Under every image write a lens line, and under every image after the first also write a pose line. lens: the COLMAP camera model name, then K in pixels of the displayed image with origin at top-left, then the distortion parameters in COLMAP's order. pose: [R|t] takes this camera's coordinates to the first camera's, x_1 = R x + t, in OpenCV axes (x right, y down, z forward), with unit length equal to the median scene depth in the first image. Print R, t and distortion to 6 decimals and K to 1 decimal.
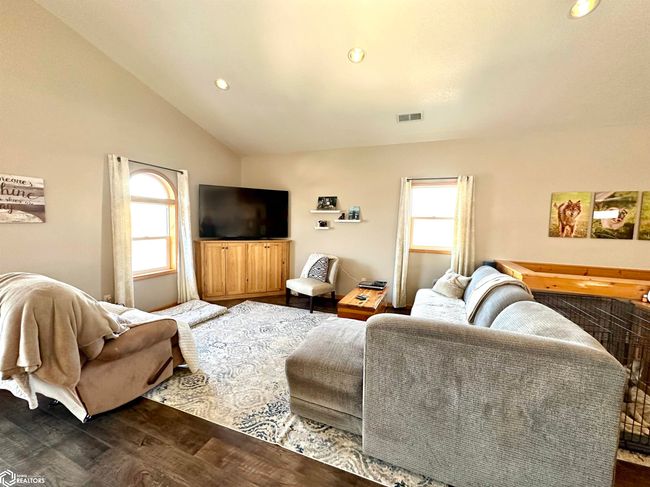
lens RADIAL K [[258.6, 0, 322.7], [0, 258.6, 243.7], [0, 0, 1]] dist [-0.001617, -0.000242]
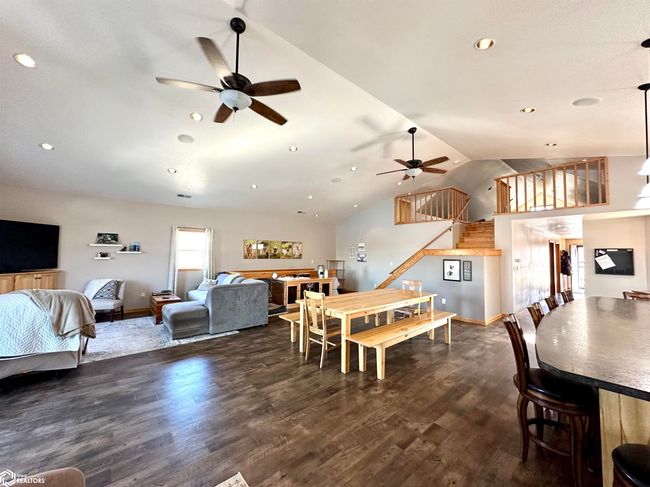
lens RADIAL K [[258.6, 0, 327.5], [0, 258.6, 245.3], [0, 0, 1]] dist [-0.001617, -0.000242]
pose [[0.456256, 0.011306, 0.889777, -0.719538], [0.071734, 0.996198, -0.049442, 0.019376], [-0.886952, 0.086385, 0.453710, -0.614239]]
